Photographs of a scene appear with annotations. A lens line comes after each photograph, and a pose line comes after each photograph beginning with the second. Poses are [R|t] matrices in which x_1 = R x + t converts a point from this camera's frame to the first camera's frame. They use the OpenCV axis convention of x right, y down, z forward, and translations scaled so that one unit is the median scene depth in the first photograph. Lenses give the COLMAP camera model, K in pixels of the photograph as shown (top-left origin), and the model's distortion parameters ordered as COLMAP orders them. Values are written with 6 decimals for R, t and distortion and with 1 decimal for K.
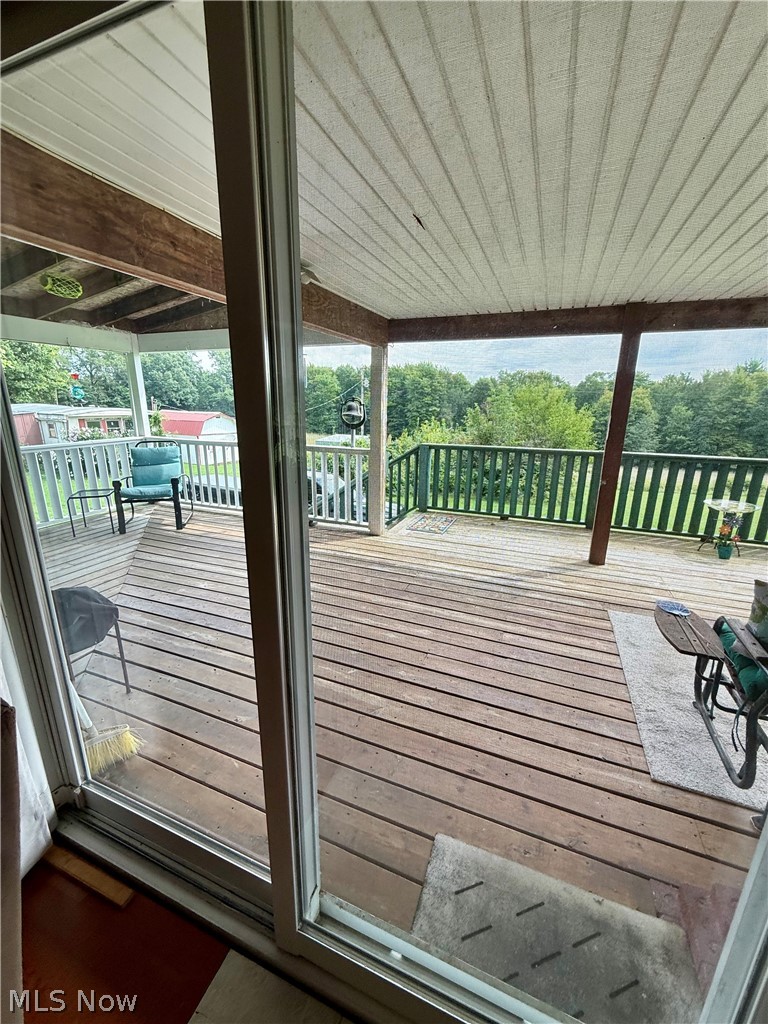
lens RADIAL K [[408.3, 0, 383.7], [0, 408.3, 510.9], [0, 0, 1]] dist [0.001360, 0.000342]
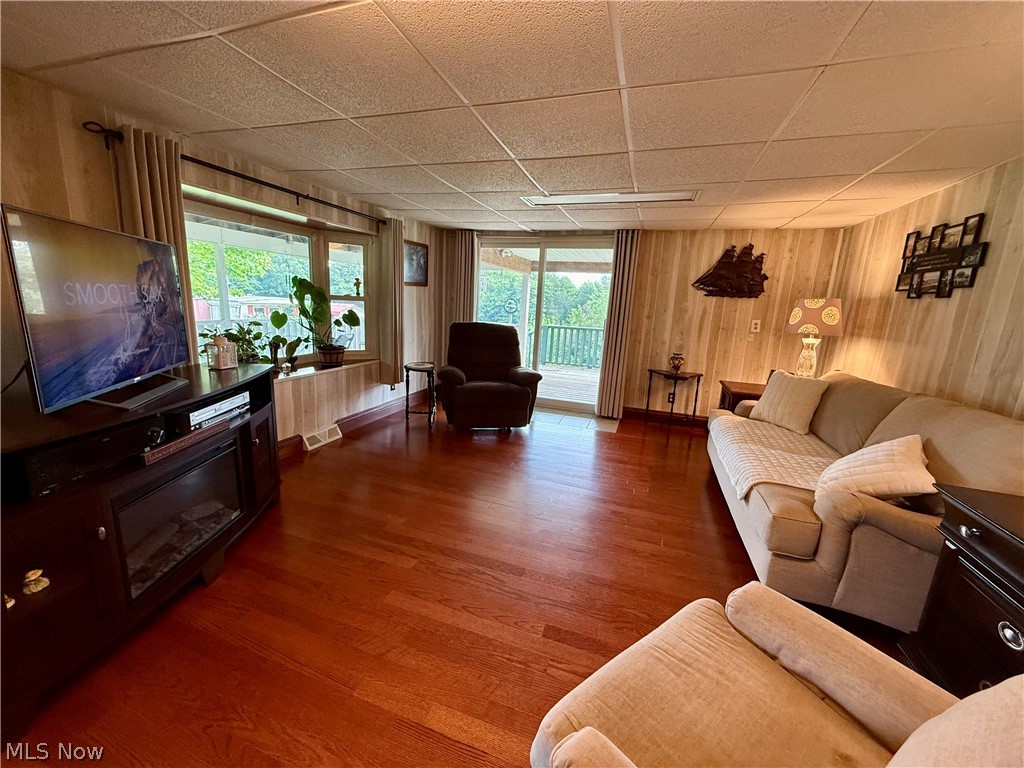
lens RADIAL K [[408.3, 0, 509.5], [0, 408.3, 382.6], [0, 0, 1]] dist [0.001360, 0.000342]
pose [[0.998368, 0.027480, 0.050070, -0.035248], [-0.024203, 0.997597, -0.064919, 0.051787], [-0.051734, 0.063601, 0.996634, -0.187811]]
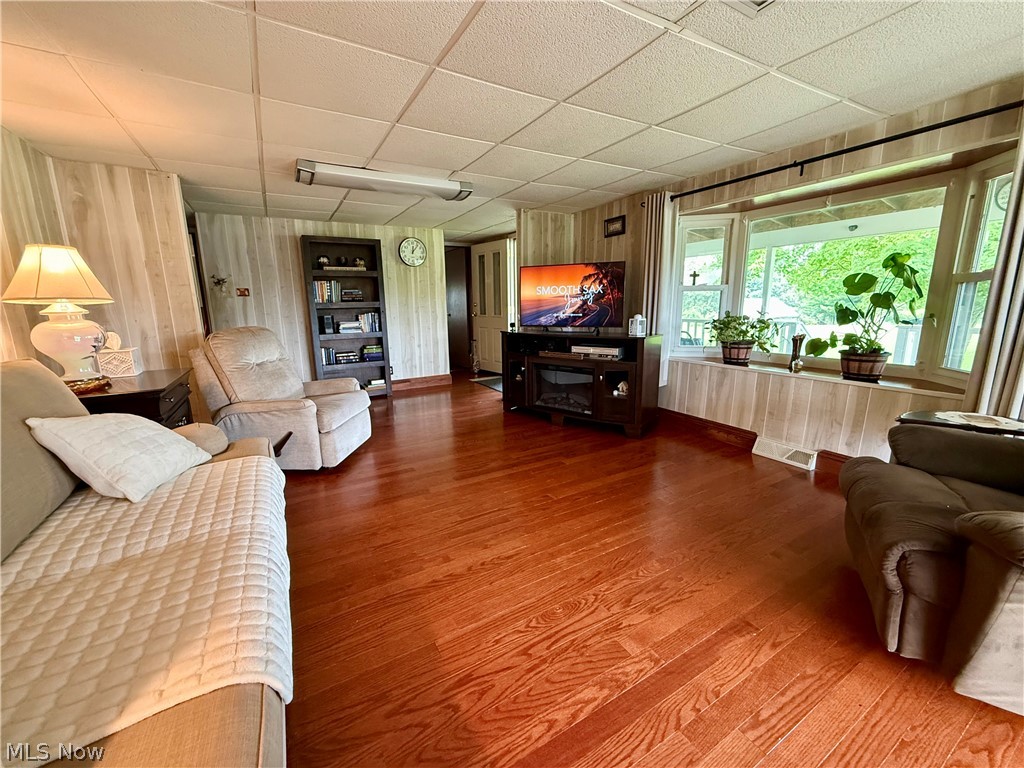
lens RADIAL K [[408.3, 0, 509.5], [0, 408.3, 382.6], [0, 0, 1]] dist [0.001360, 0.000342]
pose [[-0.623094, 0.147118, -0.768186, 0.050068], [-0.198188, 0.920400, 0.337024, 0.017720], [0.756621, 0.362243, -0.544339, -0.031823]]
